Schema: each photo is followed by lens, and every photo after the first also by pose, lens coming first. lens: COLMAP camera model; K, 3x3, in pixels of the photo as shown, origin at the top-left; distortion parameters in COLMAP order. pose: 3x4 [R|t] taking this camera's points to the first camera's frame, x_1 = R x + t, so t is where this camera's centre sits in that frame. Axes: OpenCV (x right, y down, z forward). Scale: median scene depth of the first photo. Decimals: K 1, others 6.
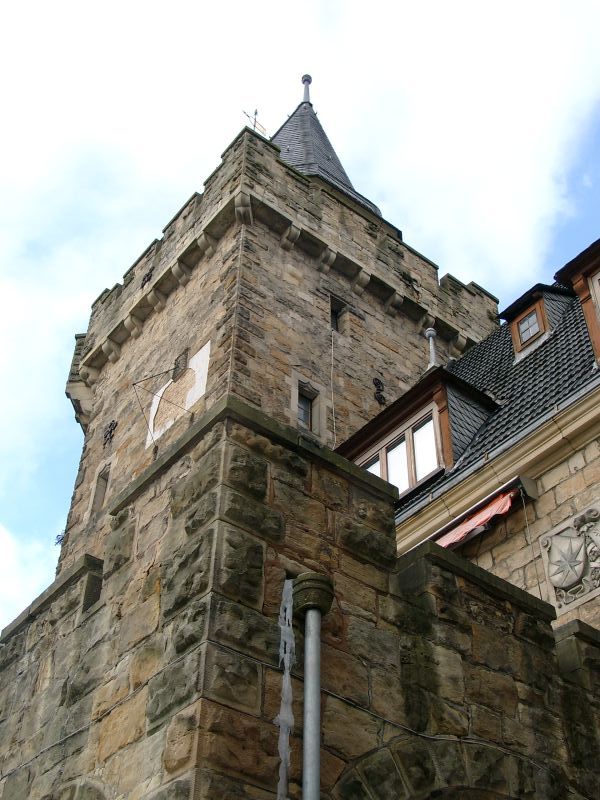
lens RADIAL K [[1015.8, 0, 300.0], [0, 1015.8, 400.0], [0, 0, 1]] dist [-0.067948, -0.007614]
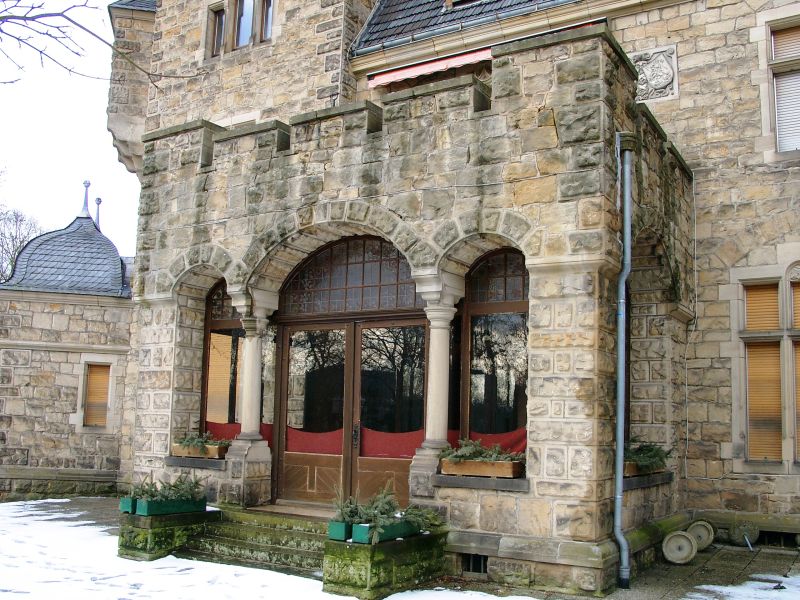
lens RADIAL K [[800.3, 0, 402.1], [0, 800.3, 311.8], [0, 0, 1]] dist [-0.182863, 0.239088]
pose [[0.937839, 0.059465, 0.341939, -0.247492], [-0.251994, 0.794132, 0.553040, -0.079251], [-0.238658, -0.604829, 0.759753, -0.082208]]
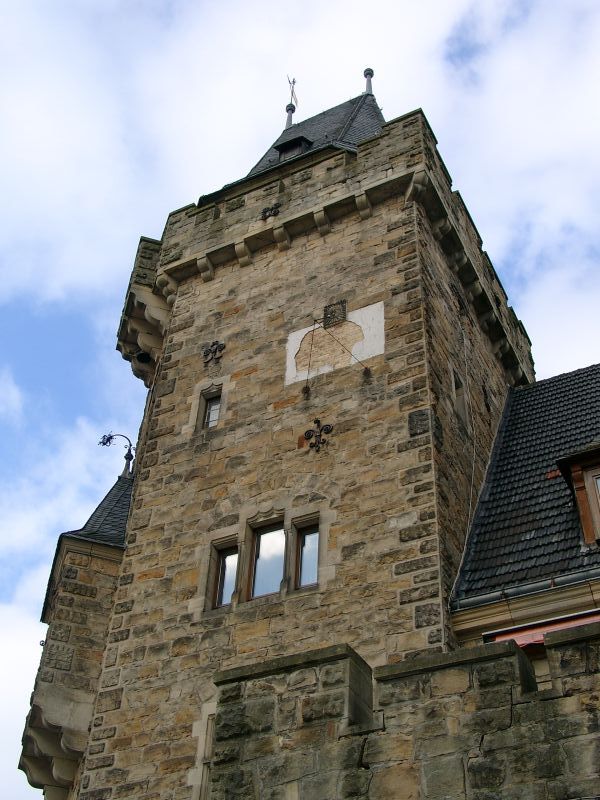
lens RADIAL K [[976.0, 0, 281.7], [0, 976.0, 400.9], [0, 0, 1]] dist [-0.113780, 0.233622]
pose [[0.915476, 0.304664, 0.262835, -0.359573], [-0.310071, 0.950465, -0.021726, 0.076482], [-0.256435, -0.061608, 0.964596, 0.080486]]
